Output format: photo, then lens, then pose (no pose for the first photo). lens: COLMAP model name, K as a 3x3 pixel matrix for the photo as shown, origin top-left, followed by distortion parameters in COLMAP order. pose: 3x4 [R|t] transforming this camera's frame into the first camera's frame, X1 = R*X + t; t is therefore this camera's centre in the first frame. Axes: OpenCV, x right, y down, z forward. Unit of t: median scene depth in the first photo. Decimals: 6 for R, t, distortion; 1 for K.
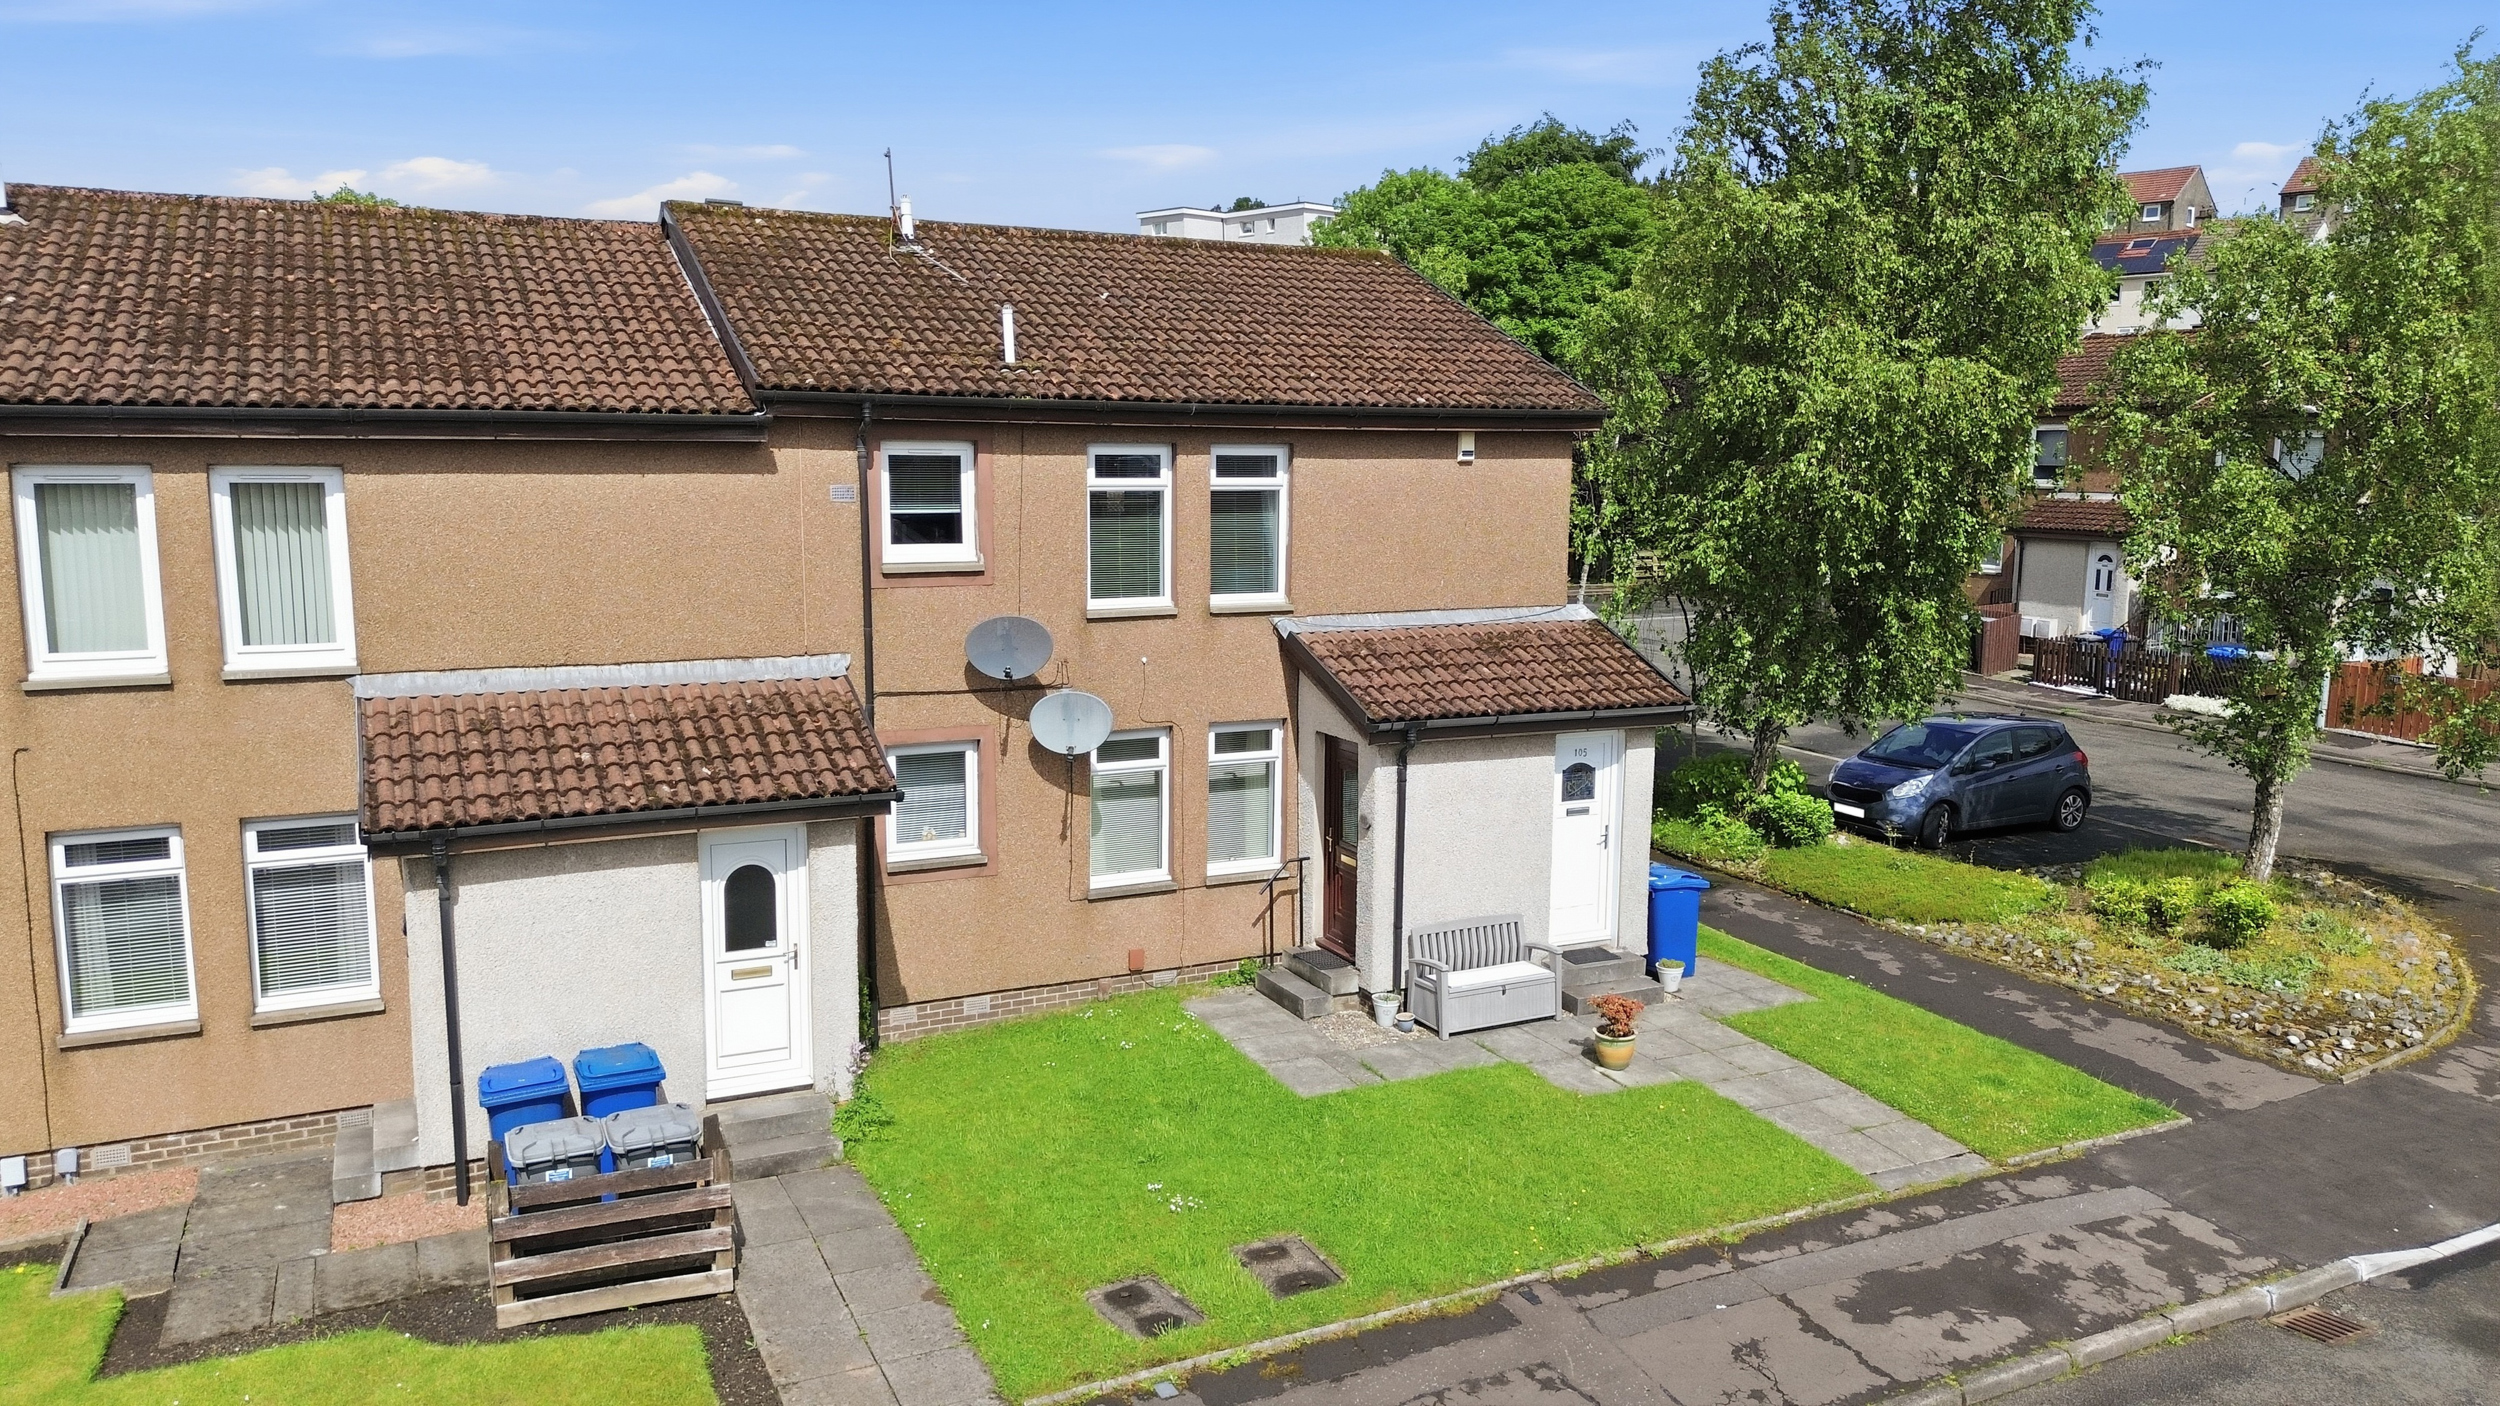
lens RADIAL K [[1745.1, 0, 1247.6], [0, 1745.1, 794.5], [0, 0, 1]] dist [0.003809, -0.044389]
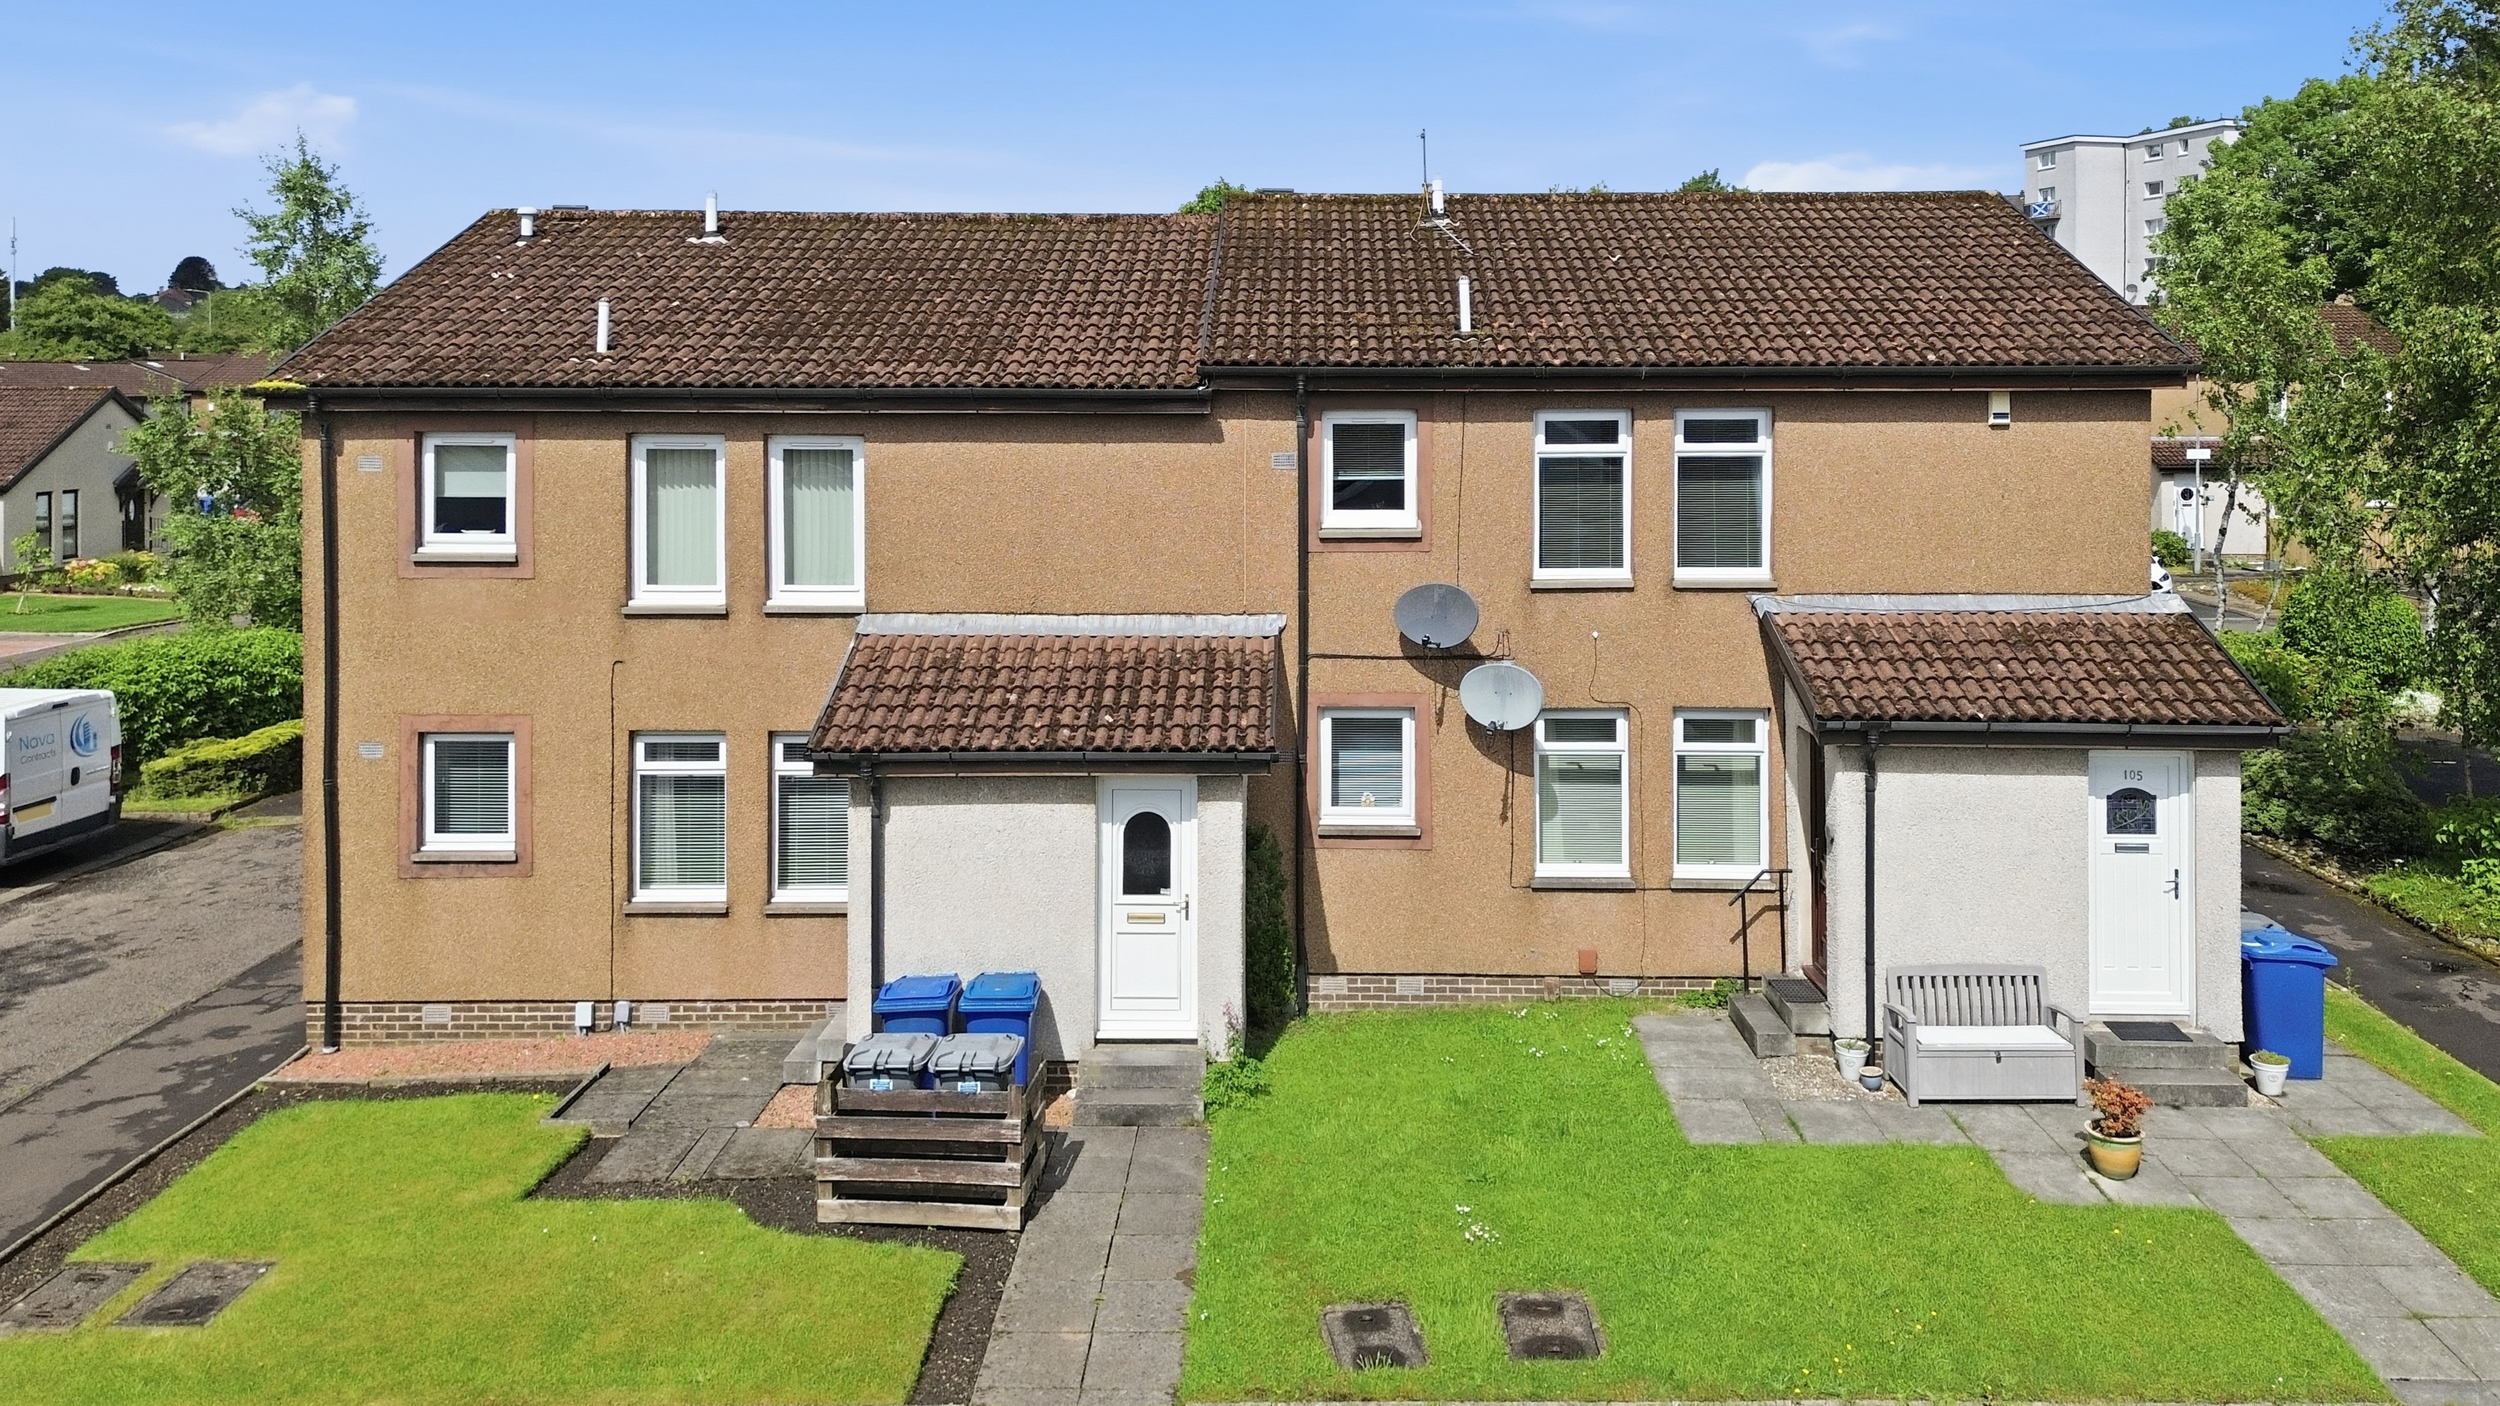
lens RADIAL K [[1788.1, 0, 1235.1], [0, 1788.1, 519.1], [0, 0, 1]] dist [0.086994, -0.188879]
pose [[0.882477, 0.018225, -0.470003, 0.235980], [-0.080991, 0.990212, -0.113671, -0.014020], [0.463331, 0.138378, 0.875315, 0.057700]]
